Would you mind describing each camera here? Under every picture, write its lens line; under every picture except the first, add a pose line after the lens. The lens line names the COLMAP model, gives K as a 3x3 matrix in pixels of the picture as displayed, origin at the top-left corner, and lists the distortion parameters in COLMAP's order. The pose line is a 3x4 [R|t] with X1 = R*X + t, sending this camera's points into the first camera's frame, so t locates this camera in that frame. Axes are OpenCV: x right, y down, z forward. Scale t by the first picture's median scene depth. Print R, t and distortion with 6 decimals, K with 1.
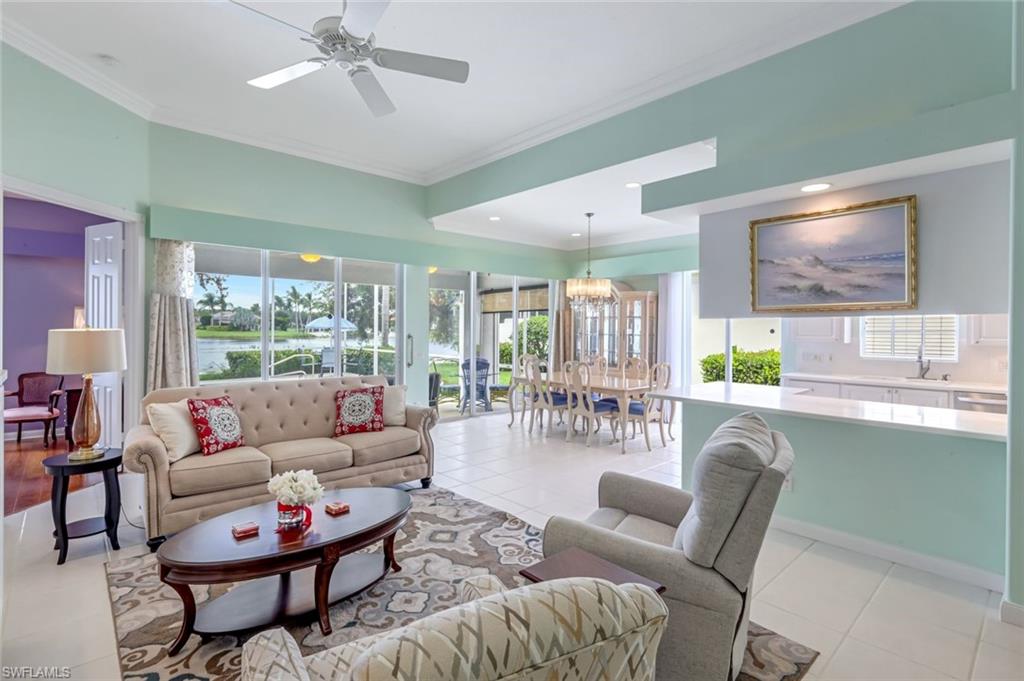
lens RADIAL K [[494.4, 0, 497.6], [0, 494.4, 339.4], [0, 0, 1]] dist [0.001674, 0.000166]
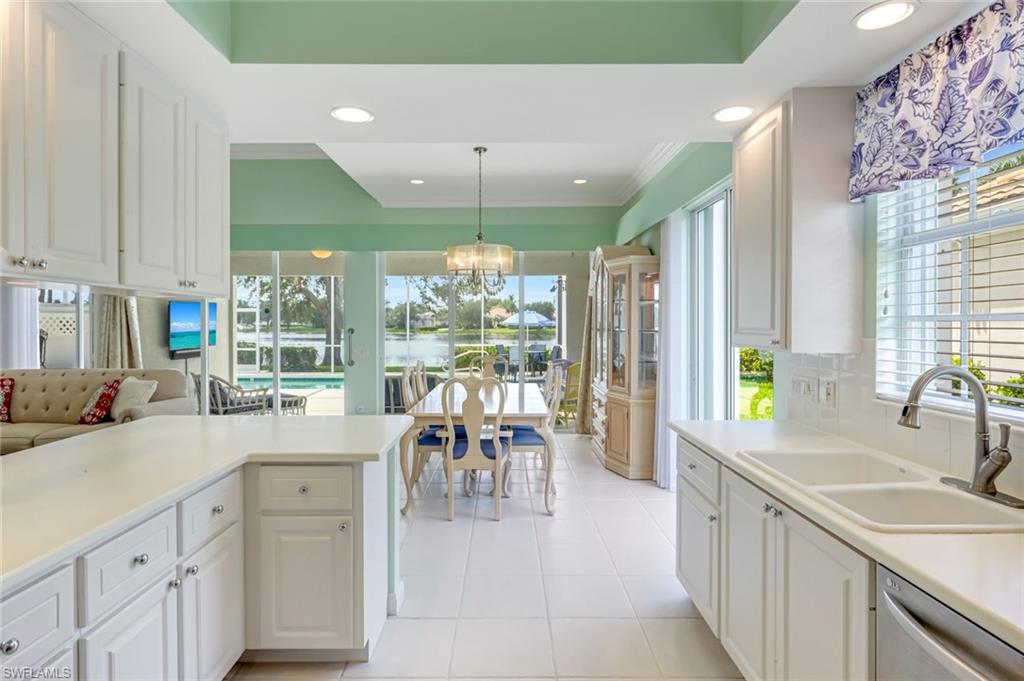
lens RADIAL K [[533.8, 0, 501.5], [0, 533.8, 333.1], [0, 0, 1]] dist [0.001144, 0.000441]
pose [[0.747891, 0.005337, -0.663800, 1.336078], [-0.012676, 0.999900, -0.006243, -0.004394], [0.663701, 0.013084, 0.747884, 0.947970]]
